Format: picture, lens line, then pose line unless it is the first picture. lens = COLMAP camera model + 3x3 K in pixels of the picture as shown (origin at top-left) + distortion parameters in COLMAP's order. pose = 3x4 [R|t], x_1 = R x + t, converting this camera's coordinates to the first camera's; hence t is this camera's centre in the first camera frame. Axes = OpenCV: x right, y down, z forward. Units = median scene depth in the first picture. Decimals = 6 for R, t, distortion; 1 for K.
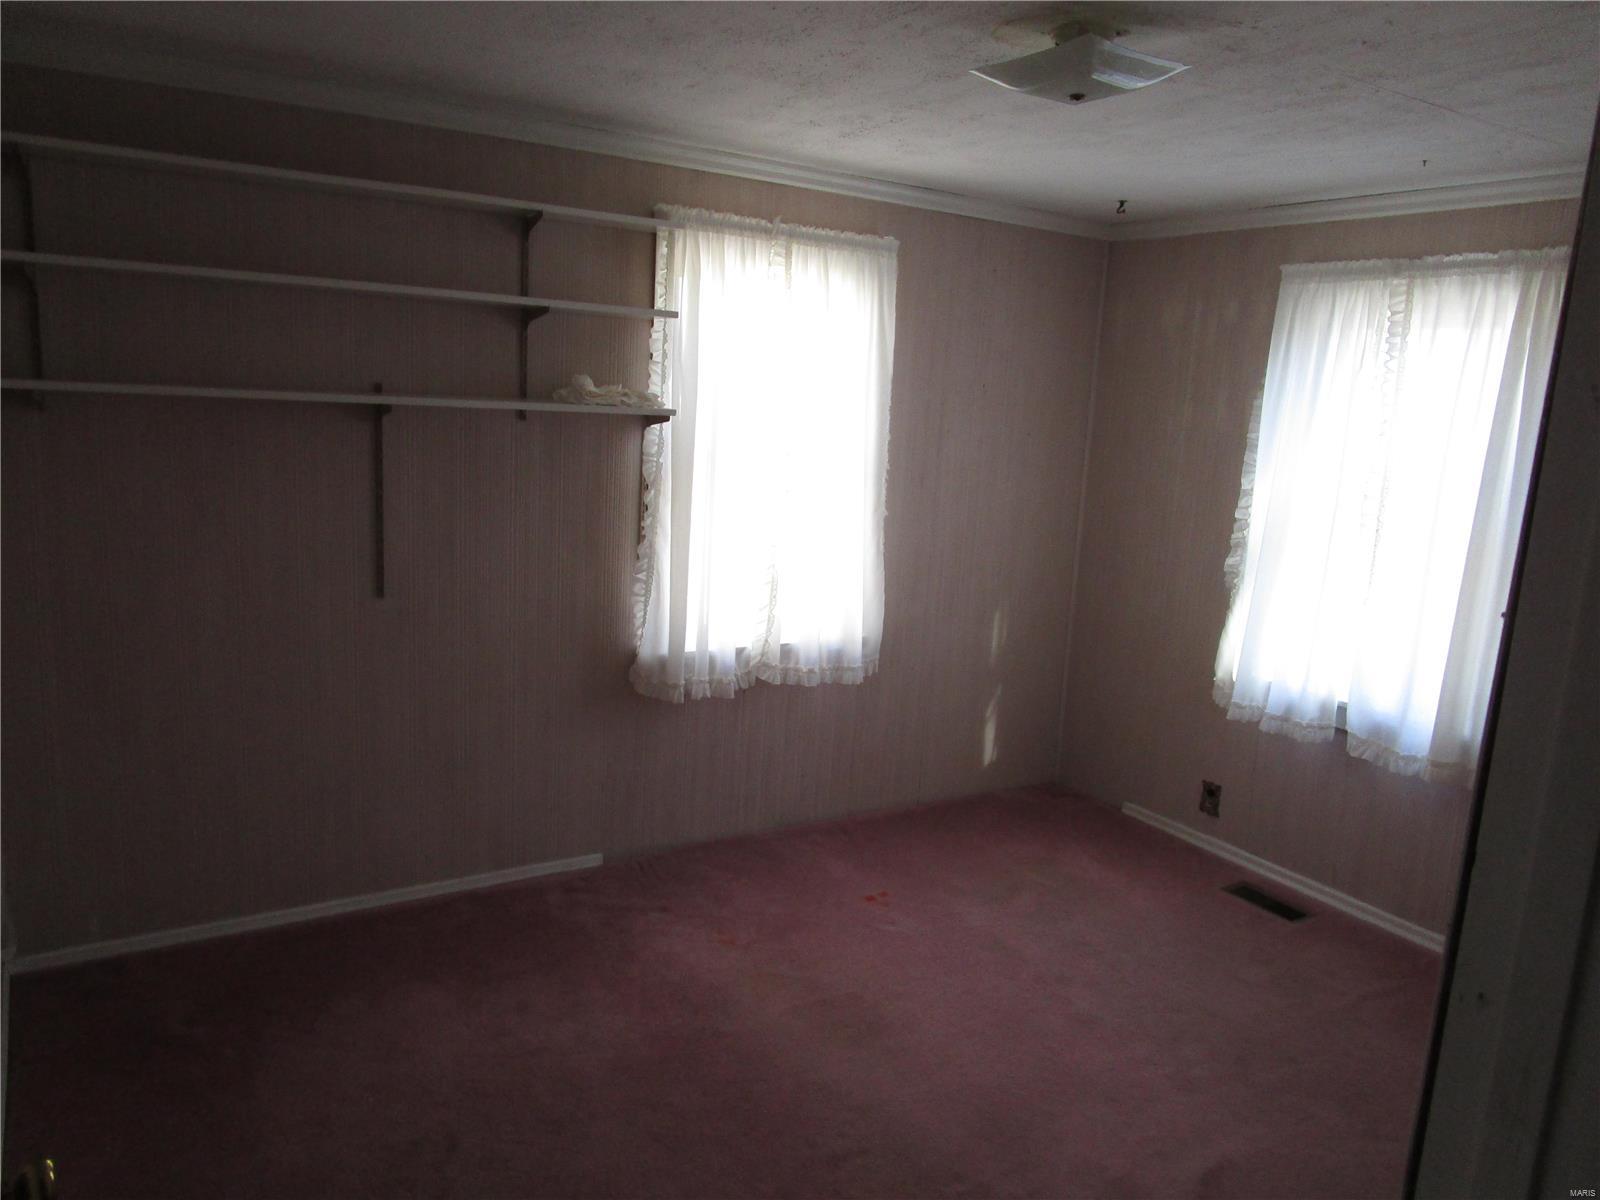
lens RADIAL K [[1163.4, 0, 801.5], [0, 1163.4, 600.8], [0, 0, 1]] dist [-0.014056, 0.014076]
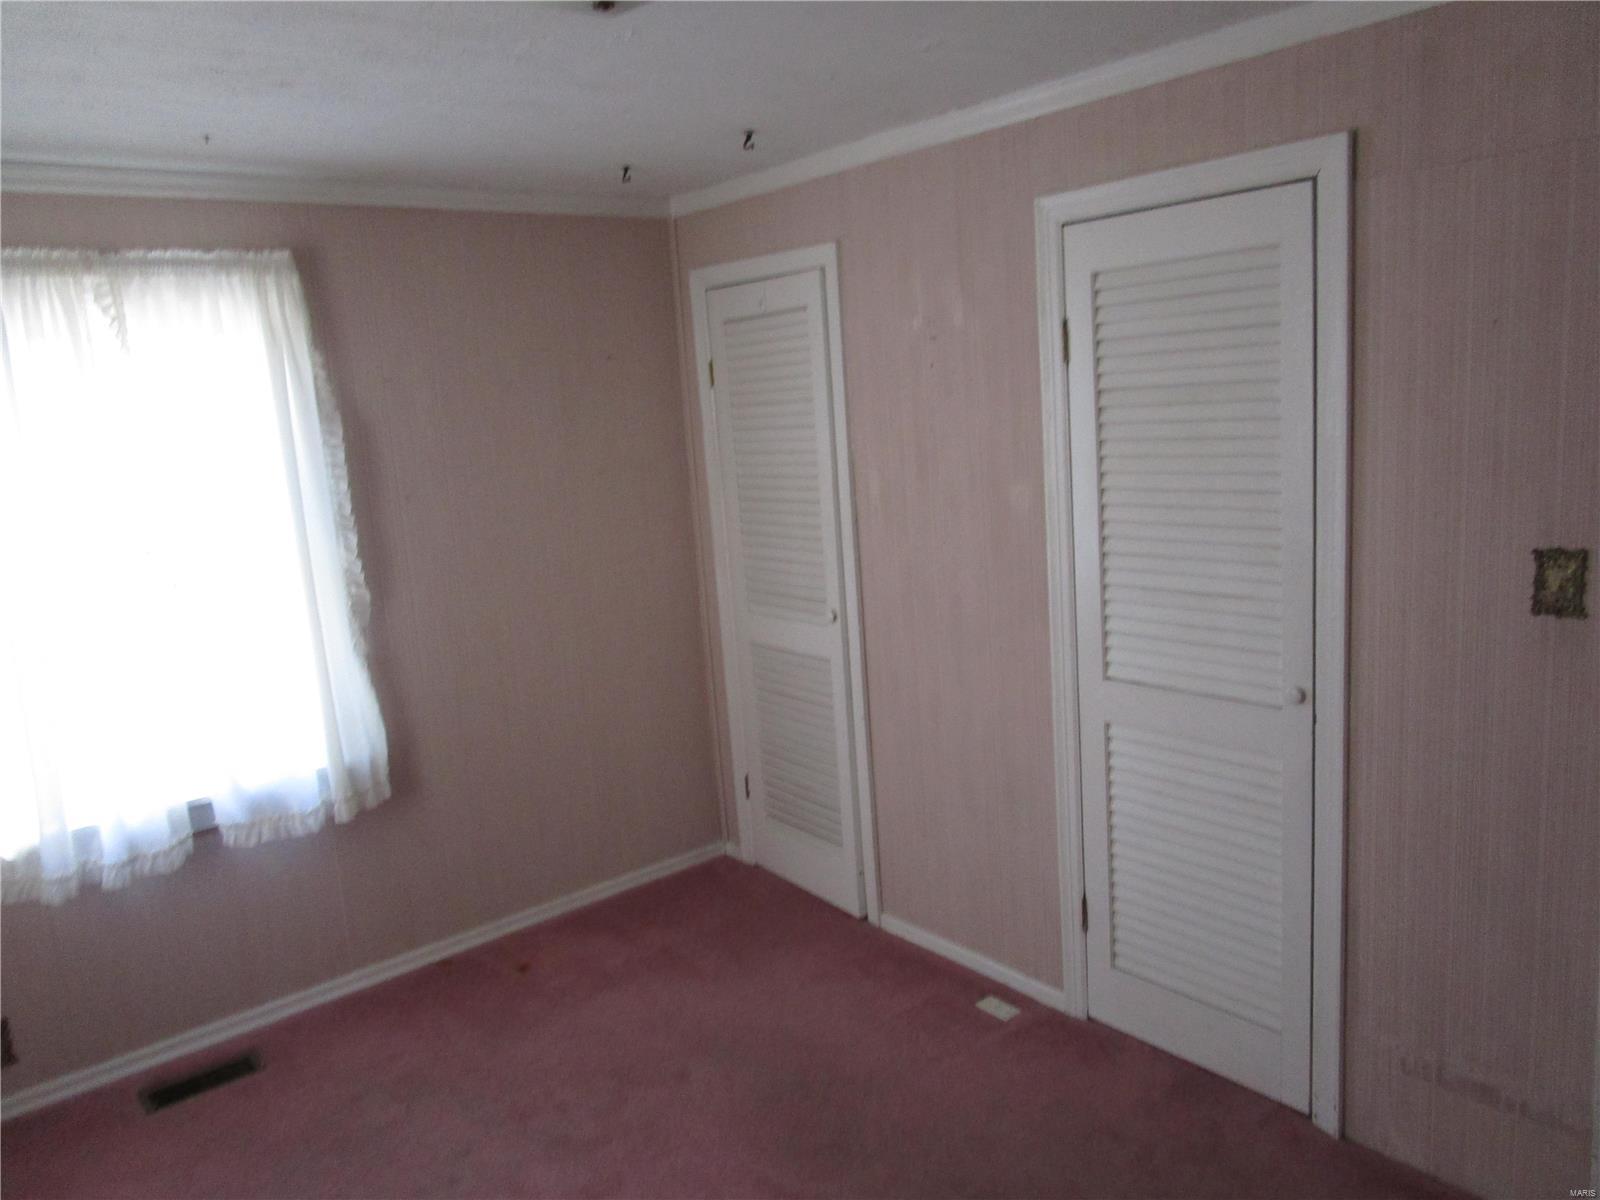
lens RADIAL K [[1163.4, 0, 803.1], [0, 1163.4, 602.5], [0, 0, 1]] dist [-0.014056, 0.014076]
pose [[-0.131603, -0.227458, 0.964854, -0.358669], [0.243593, 0.936056, 0.253894, -0.152040], [-0.960907, 0.268445, -0.067780, 0.648019]]
